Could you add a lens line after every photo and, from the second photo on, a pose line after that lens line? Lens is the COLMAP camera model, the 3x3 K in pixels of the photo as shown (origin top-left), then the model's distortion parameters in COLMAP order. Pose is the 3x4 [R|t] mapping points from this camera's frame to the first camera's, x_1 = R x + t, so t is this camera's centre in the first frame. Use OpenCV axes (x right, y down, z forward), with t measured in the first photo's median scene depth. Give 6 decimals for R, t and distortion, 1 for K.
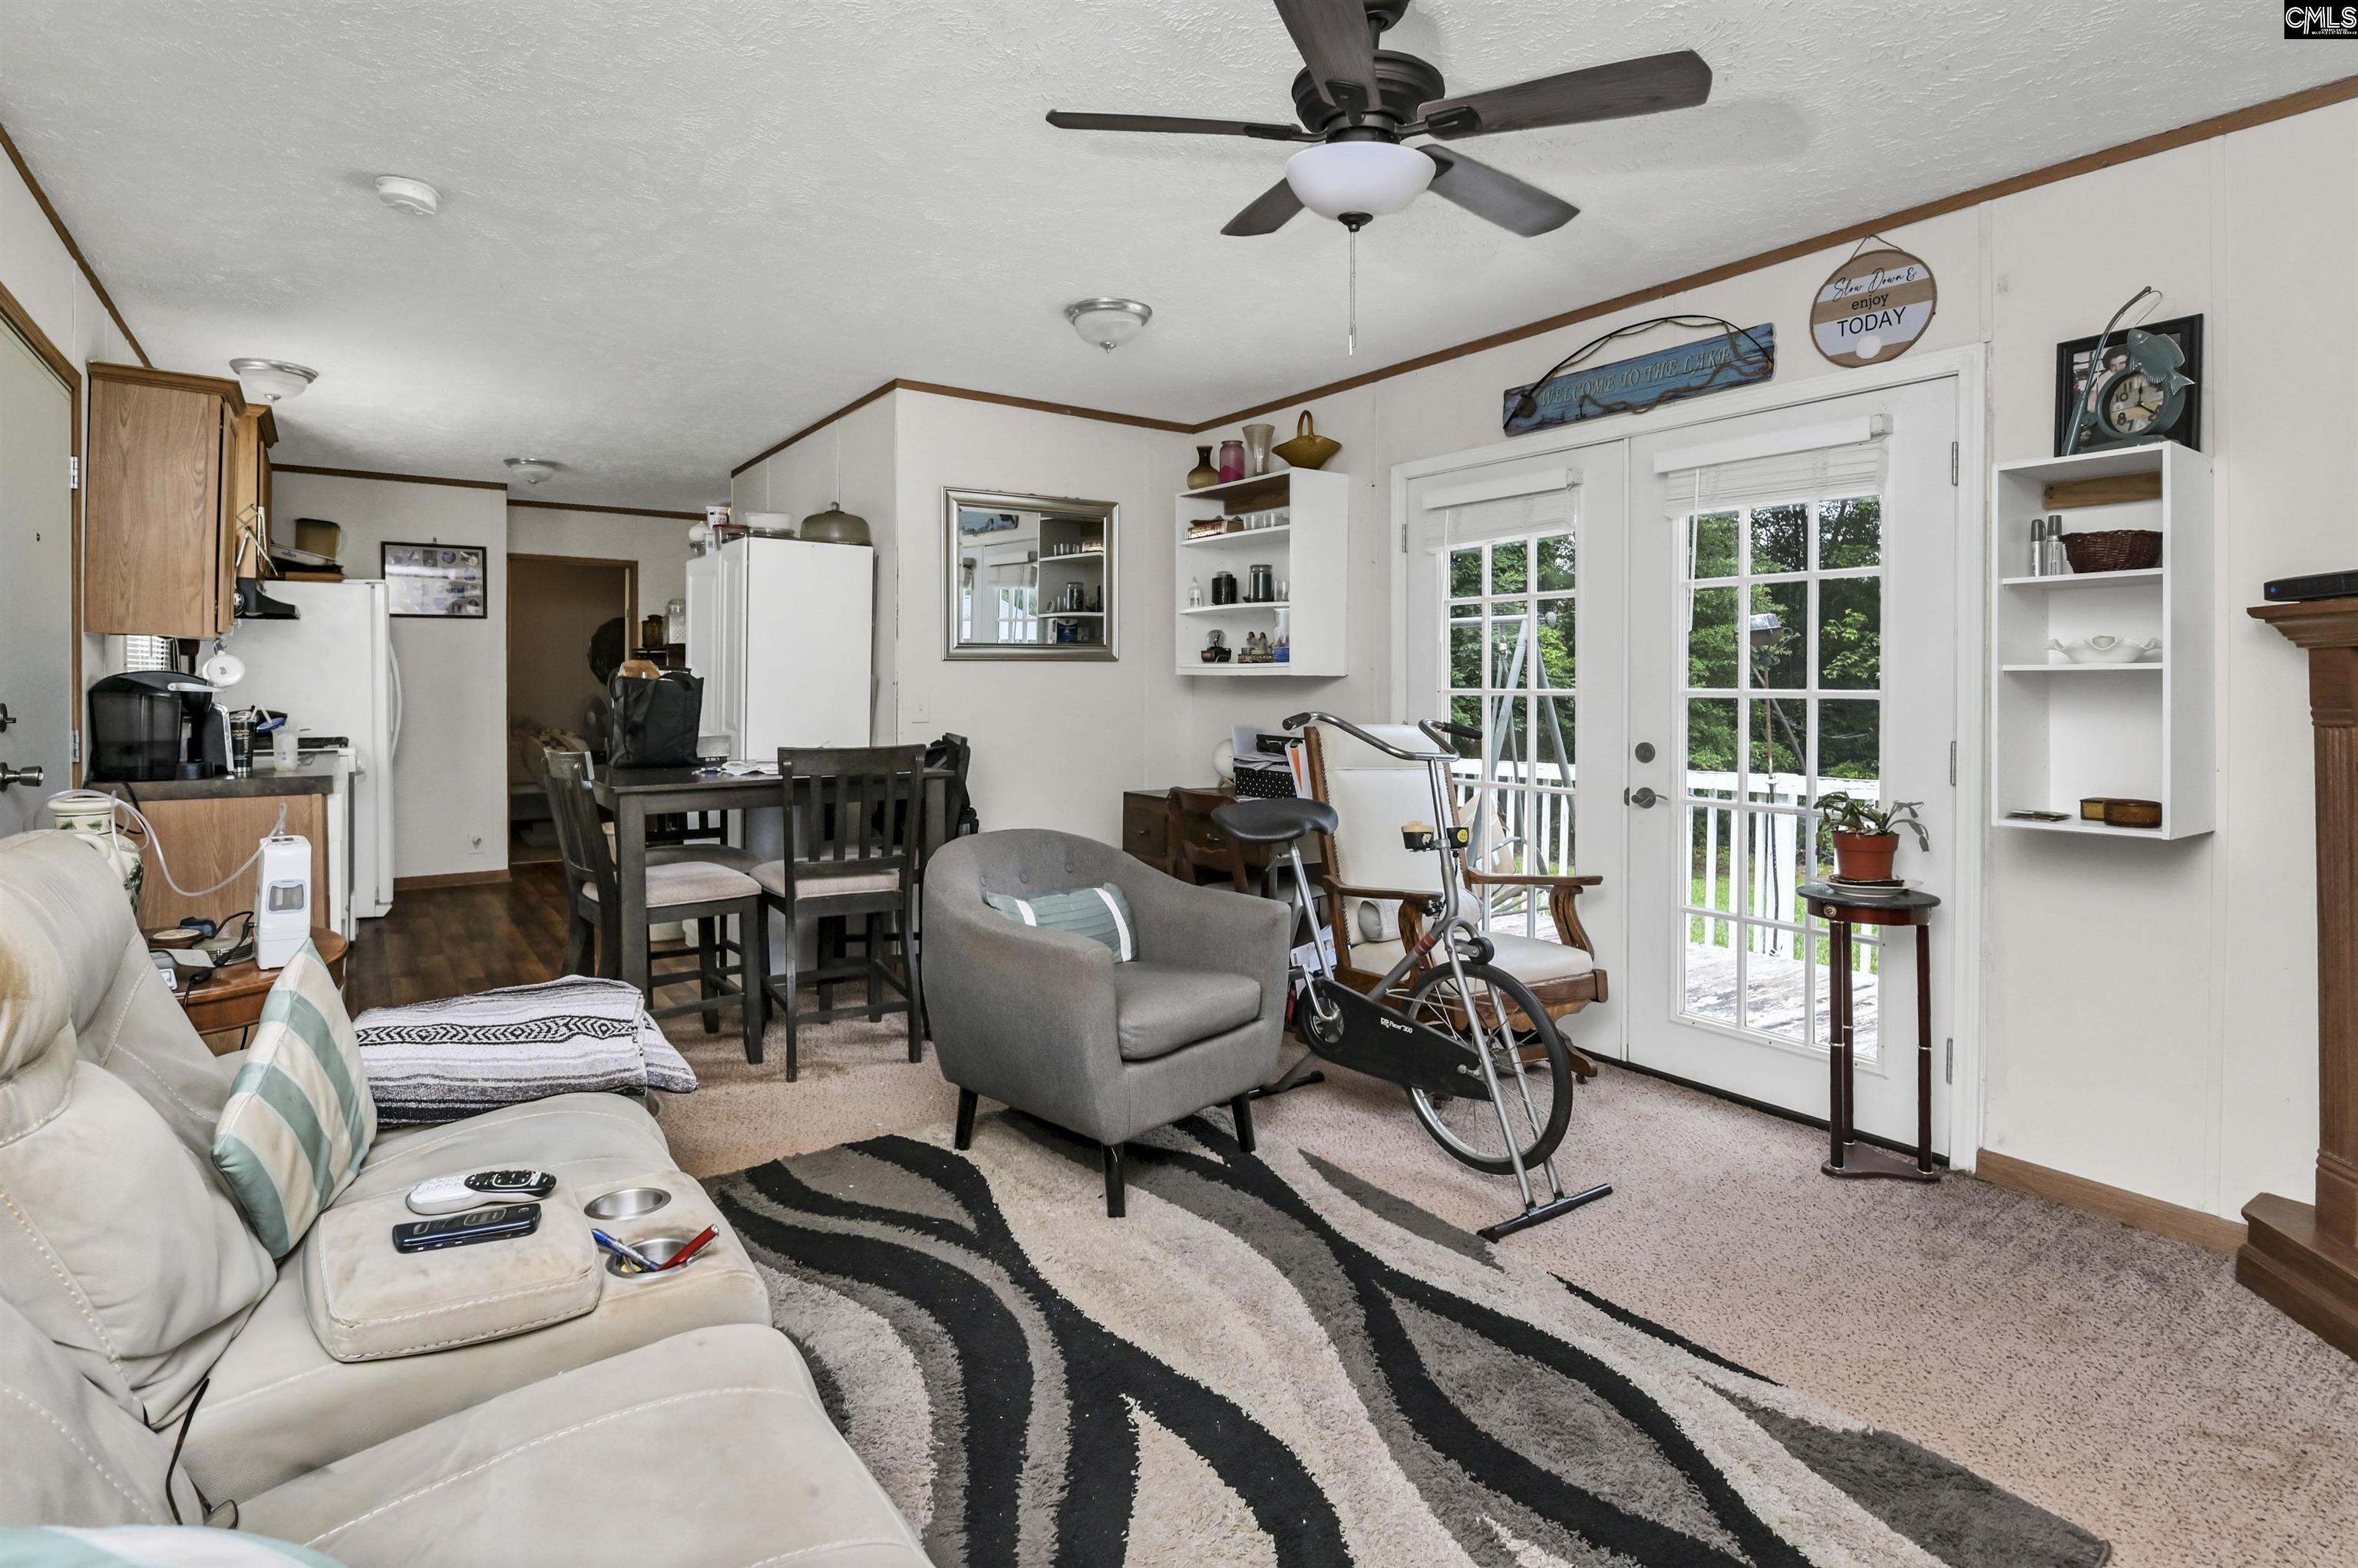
lens RADIAL K [[1166.1, 0, 1154.3], [0, 1166.1, 684.2], [0, 0, 1]] dist [-0.002451, -0.000394]
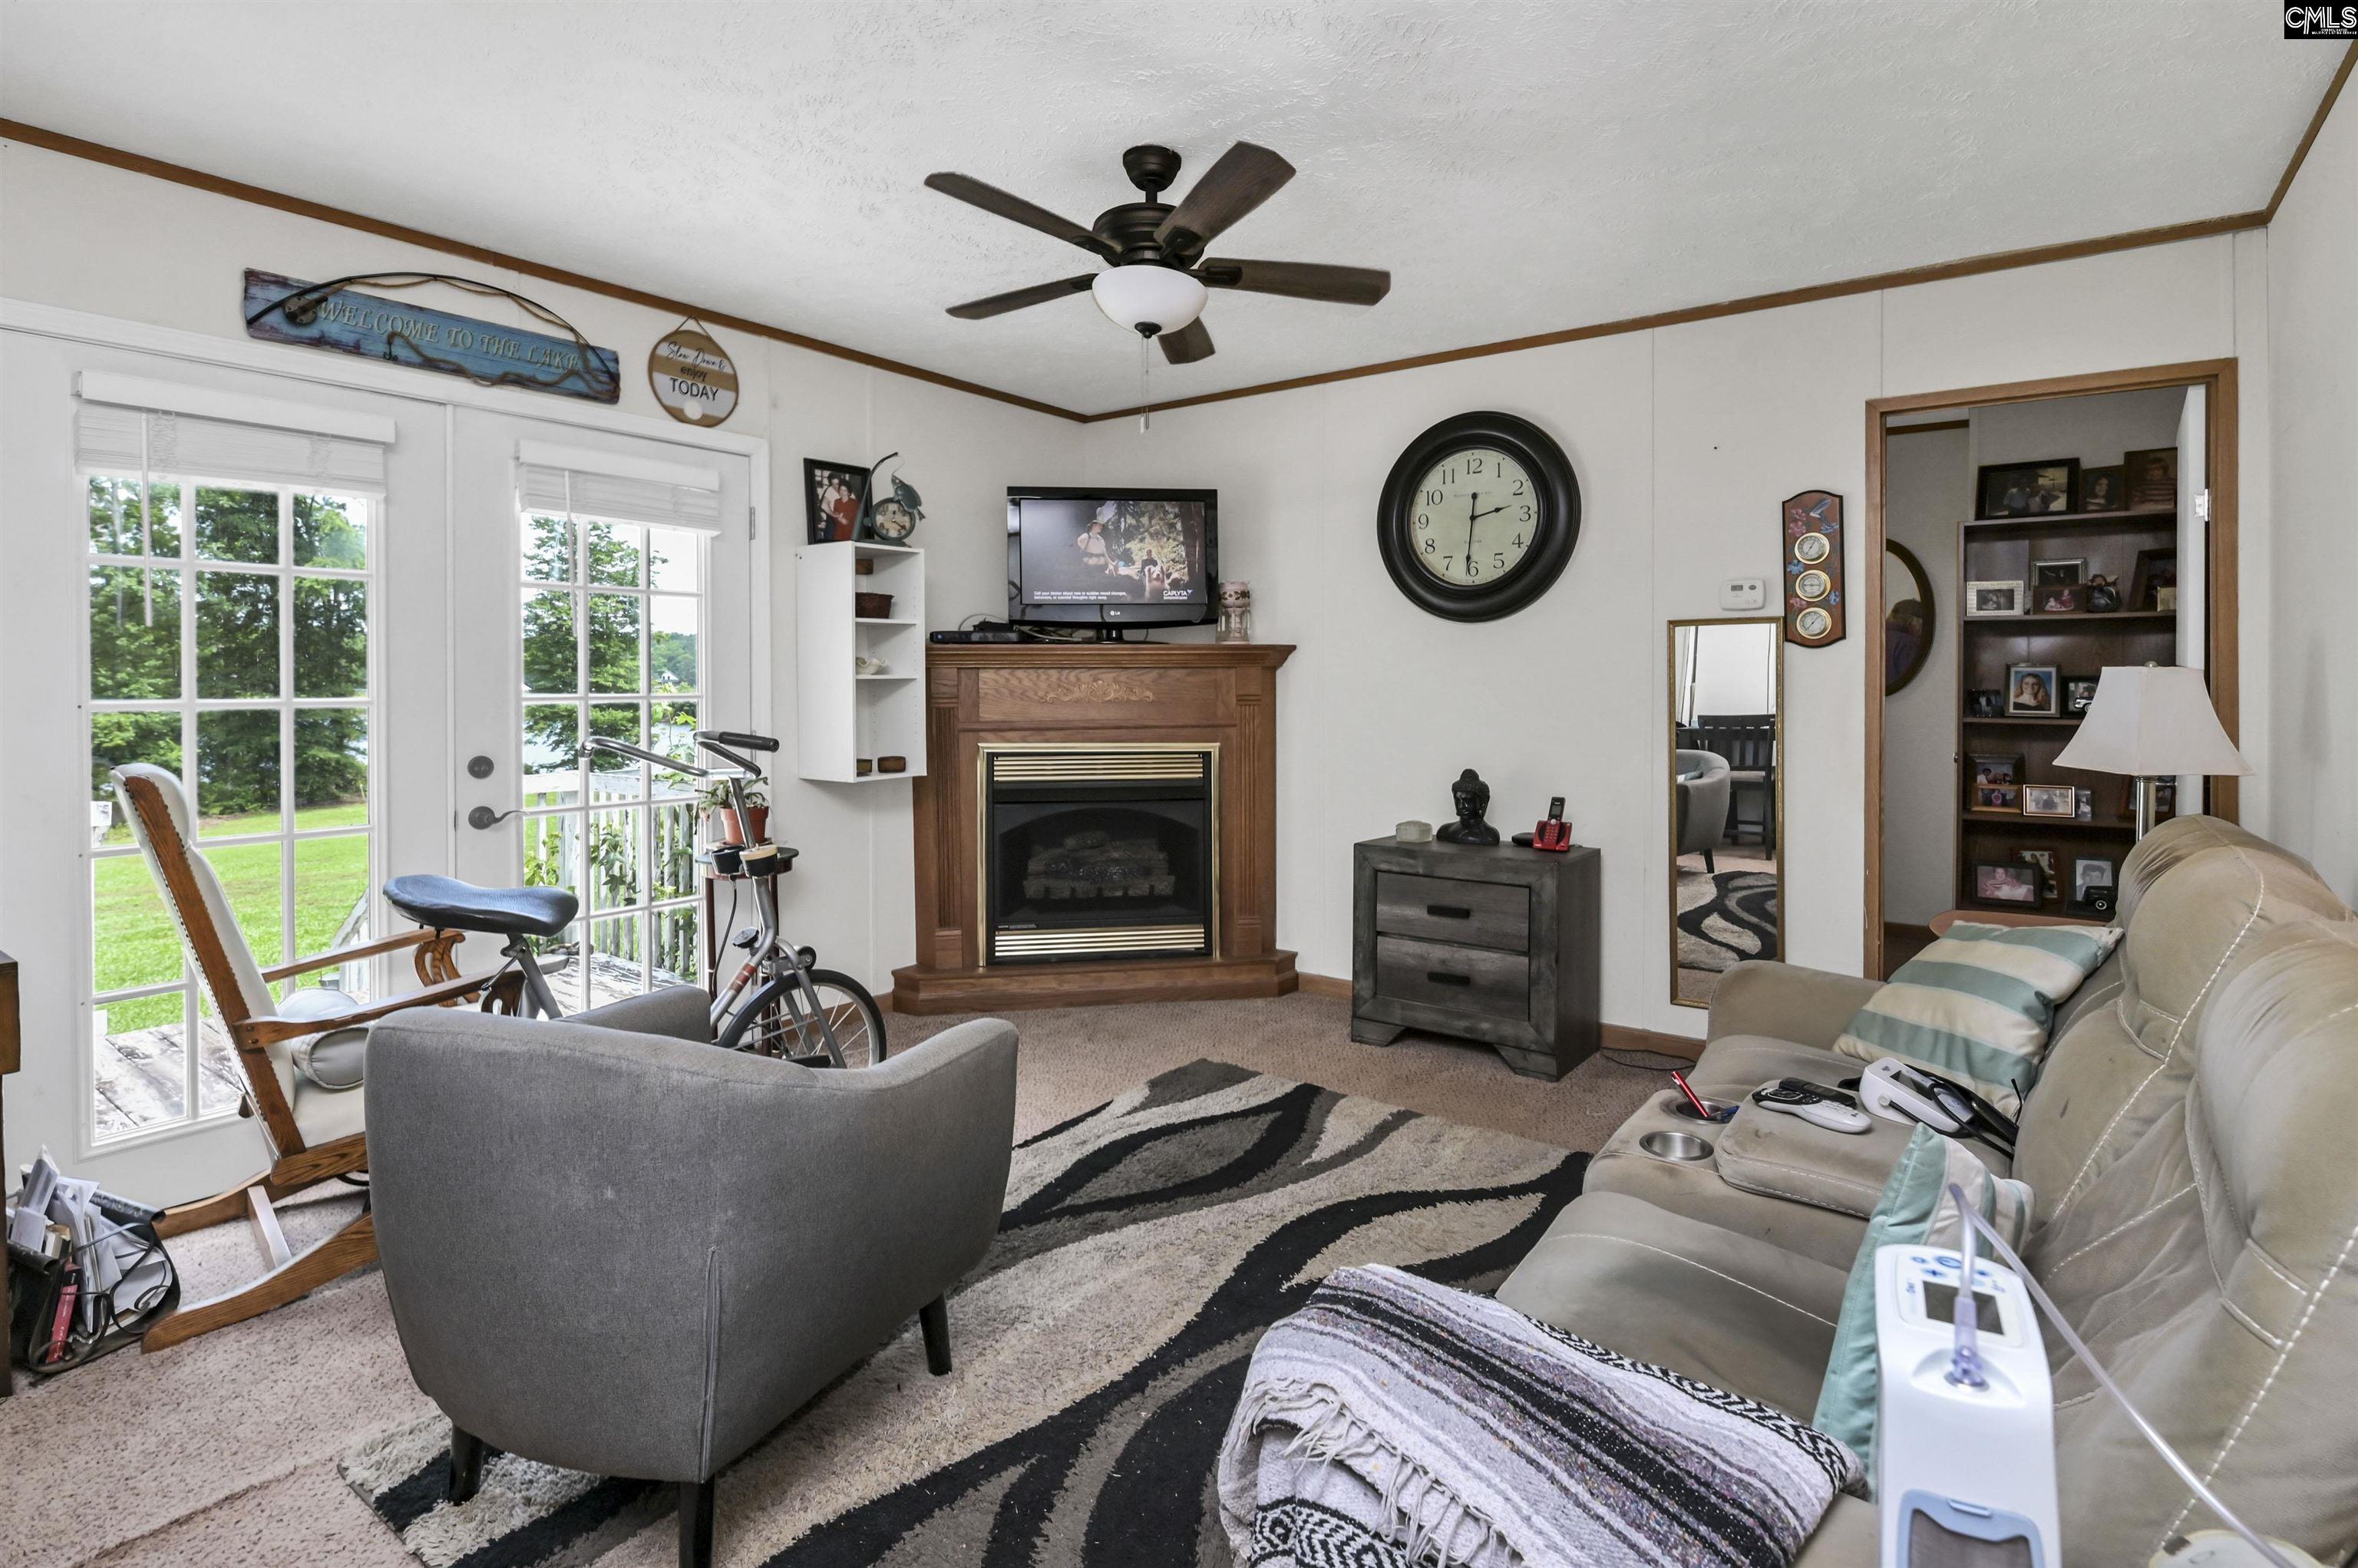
lens RADIAL K [[1166.1, 0, 1154.3], [0, 1166.1, 684.2], [0, 0, 1]] dist [-0.002451, -0.000394]
pose [[-0.317188, 0.002774, 0.948359, -0.684782], [0.007736, 0.999970, -0.000338, -0.000251], [-0.948331, 0.007230, -0.317200, 0.929083]]
